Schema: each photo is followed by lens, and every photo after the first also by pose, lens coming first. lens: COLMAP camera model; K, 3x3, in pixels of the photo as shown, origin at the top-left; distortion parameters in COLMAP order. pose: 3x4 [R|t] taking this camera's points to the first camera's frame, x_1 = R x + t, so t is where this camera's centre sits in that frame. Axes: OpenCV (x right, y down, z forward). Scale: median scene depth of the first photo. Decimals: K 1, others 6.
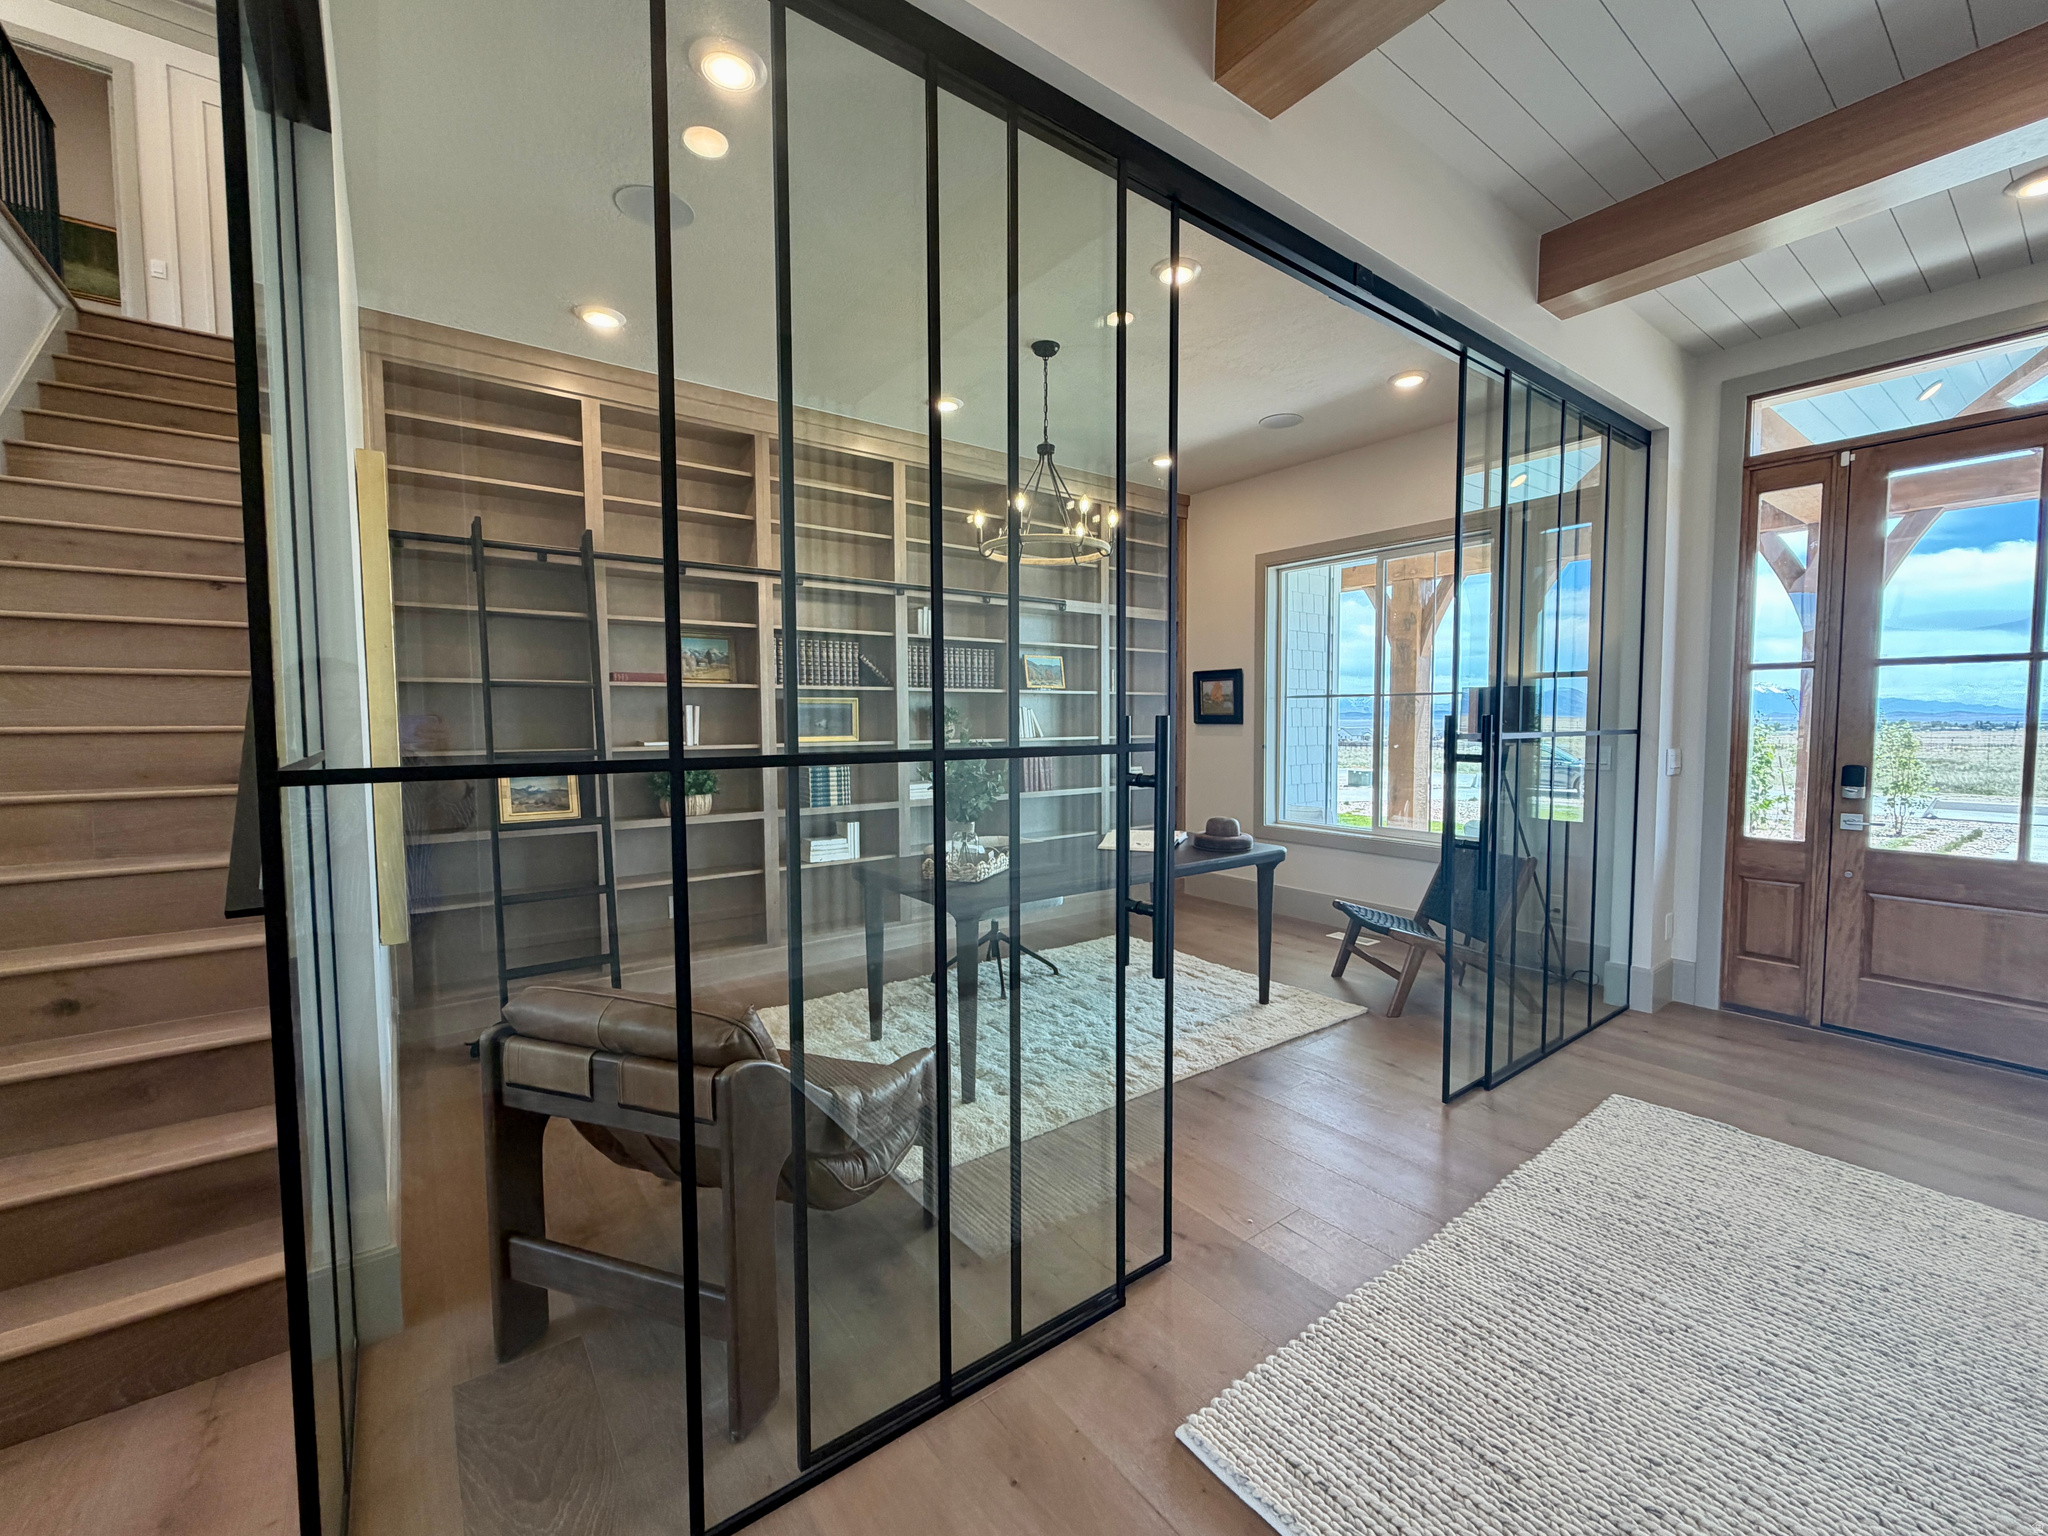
lens RADIAL K [[815.5, 0, 1017.2], [0, 815.5, 786.0], [0, 0, 1]] dist [0.001061, 0.000278]
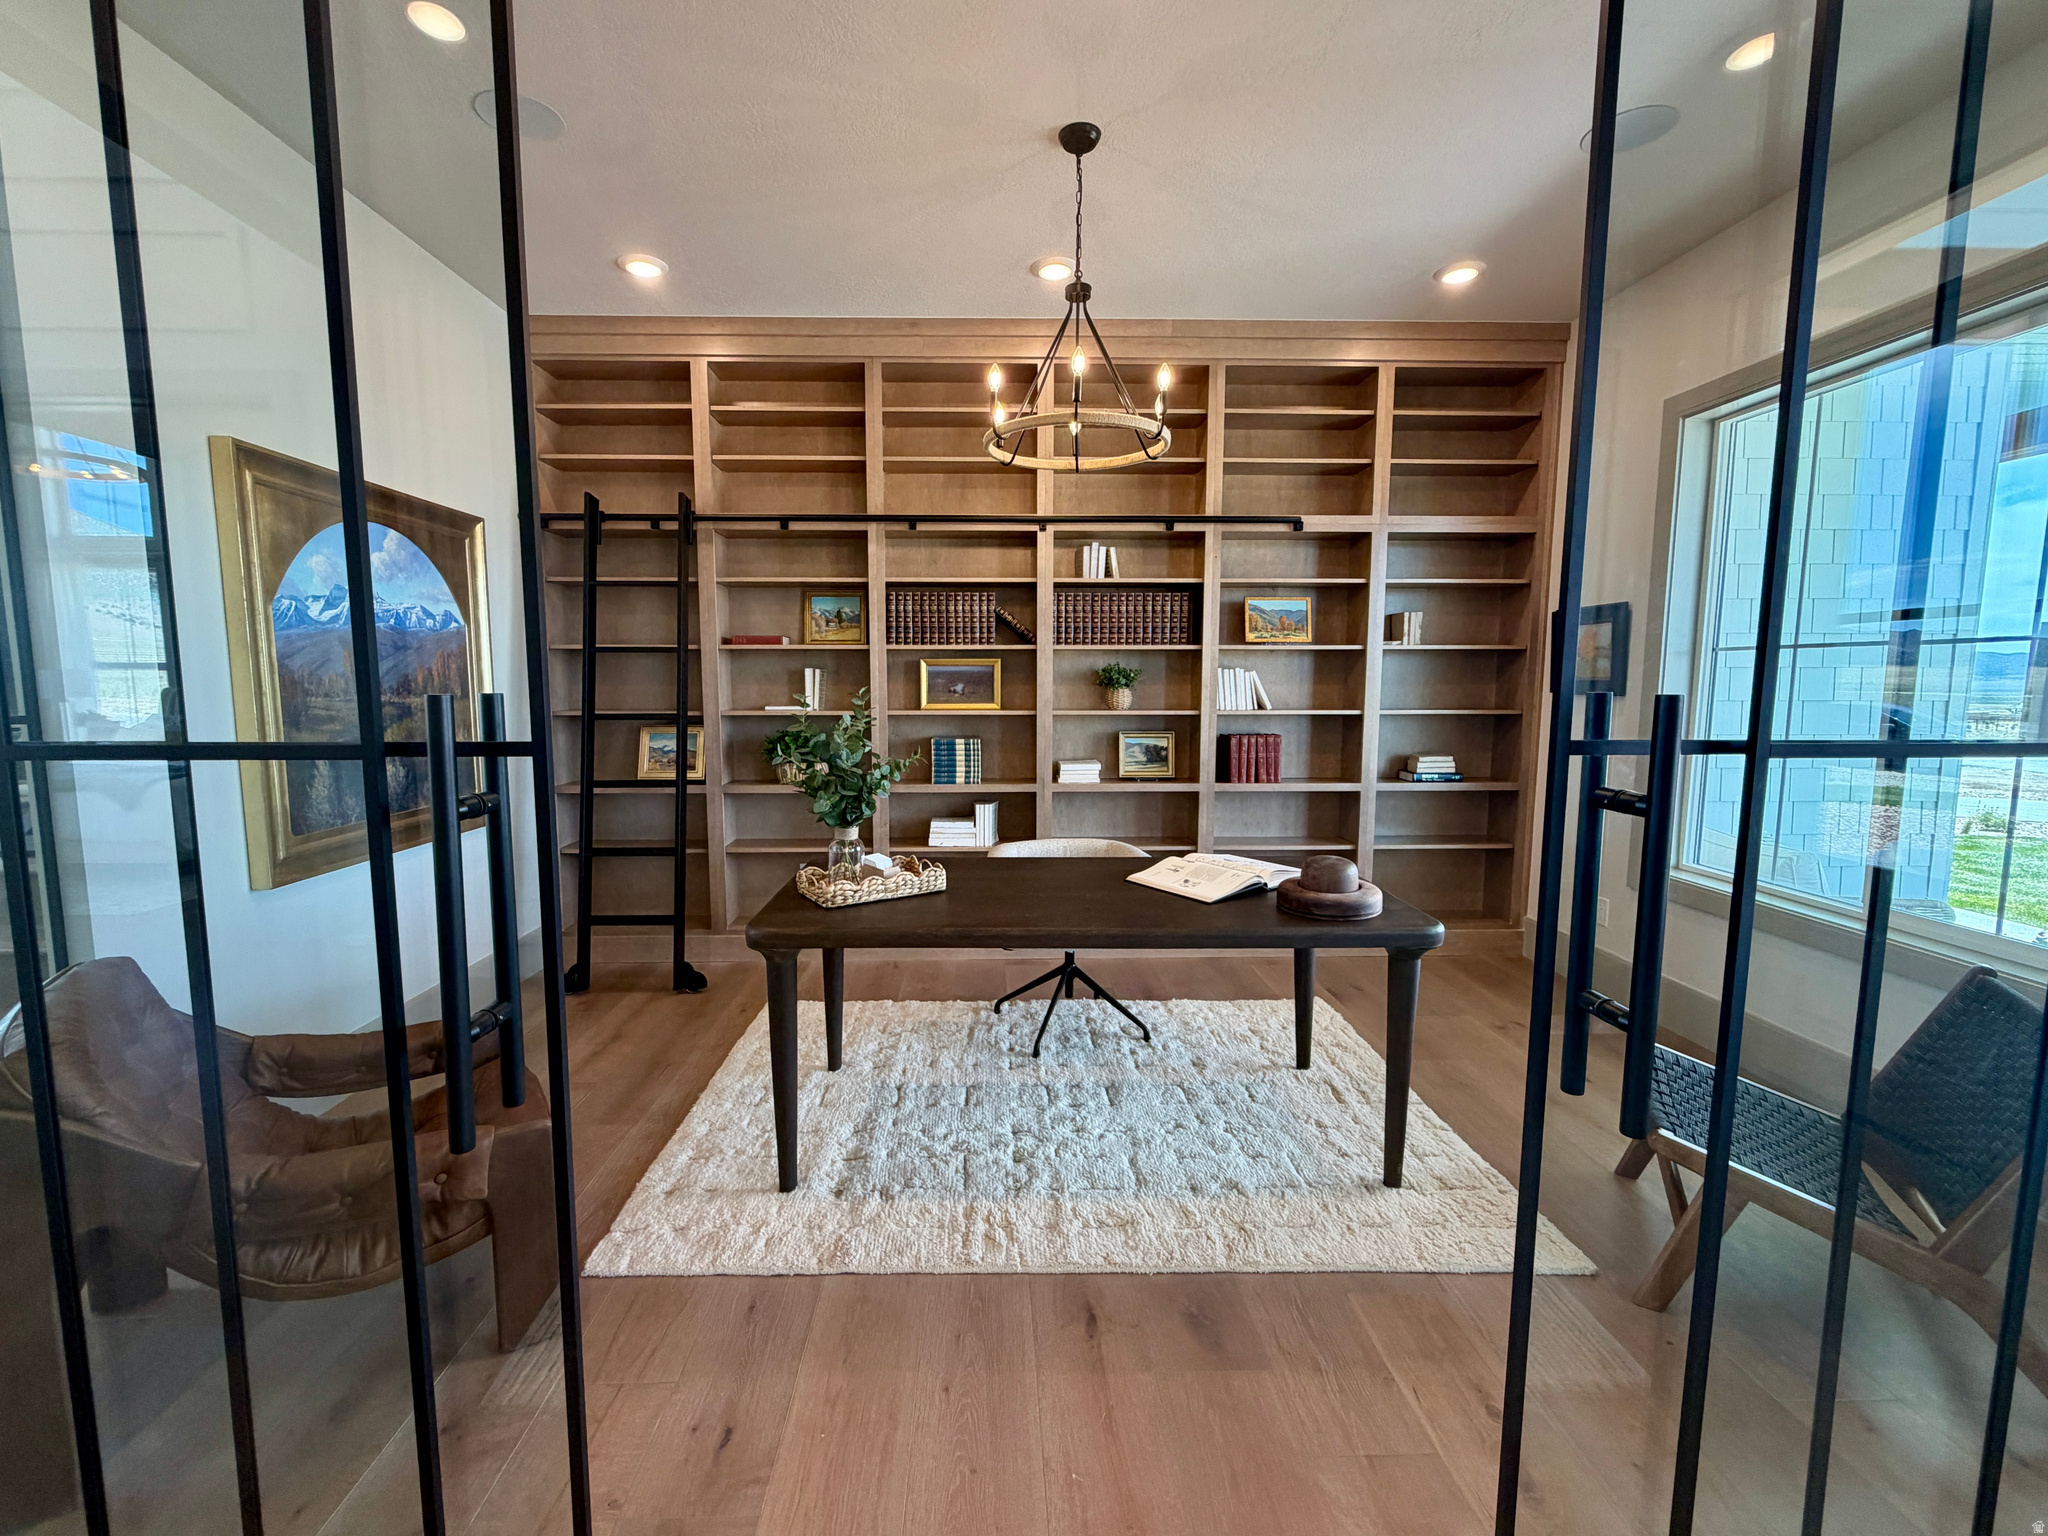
lens RADIAL K [[845.2, 0, 1000.1], [0, 845.2, 780.6], [0, 0, 1]] dist [0.015554, 0.000081]
pose [[0.815387, 0.075918, -0.573917, 0.321989], [-0.052901, 0.996987, 0.056723, -0.031833], [0.576495, -0.015890, 0.816946, 0.283179]]
